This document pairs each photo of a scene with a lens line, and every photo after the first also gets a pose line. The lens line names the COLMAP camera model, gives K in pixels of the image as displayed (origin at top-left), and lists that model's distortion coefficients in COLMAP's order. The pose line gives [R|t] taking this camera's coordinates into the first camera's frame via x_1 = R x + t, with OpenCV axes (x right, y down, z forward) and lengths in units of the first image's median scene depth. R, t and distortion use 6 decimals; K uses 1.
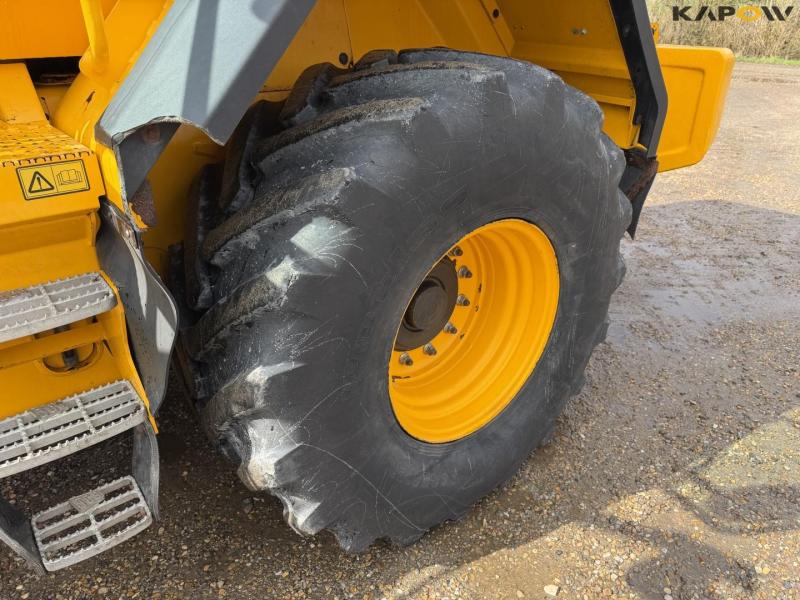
lens RADIAL K [[567.7, 0, 397.3], [0, 567.7, 297.5], [0, 0, 1]] dist [0.066005, -0.066801]
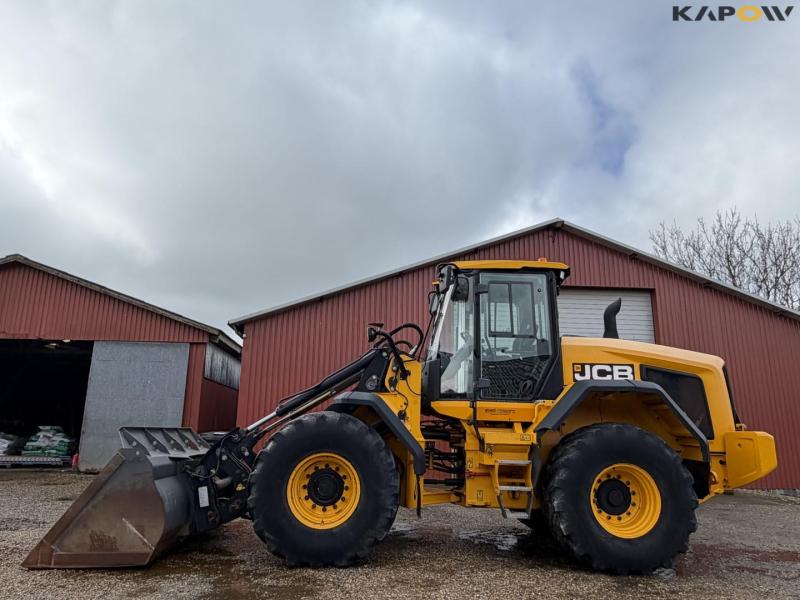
lens RADIAL K [[567.7, 0, 397.3], [0, 567.7, 297.5], [0, 0, 1]] dist [0.066005, -0.066801]
pose [[0.808231, -0.092355, -0.581578, 0.994070], [-0.292127, 0.794646, -0.532165, 1.140088], [0.511297, 0.600007, 0.615279, -2.187861]]
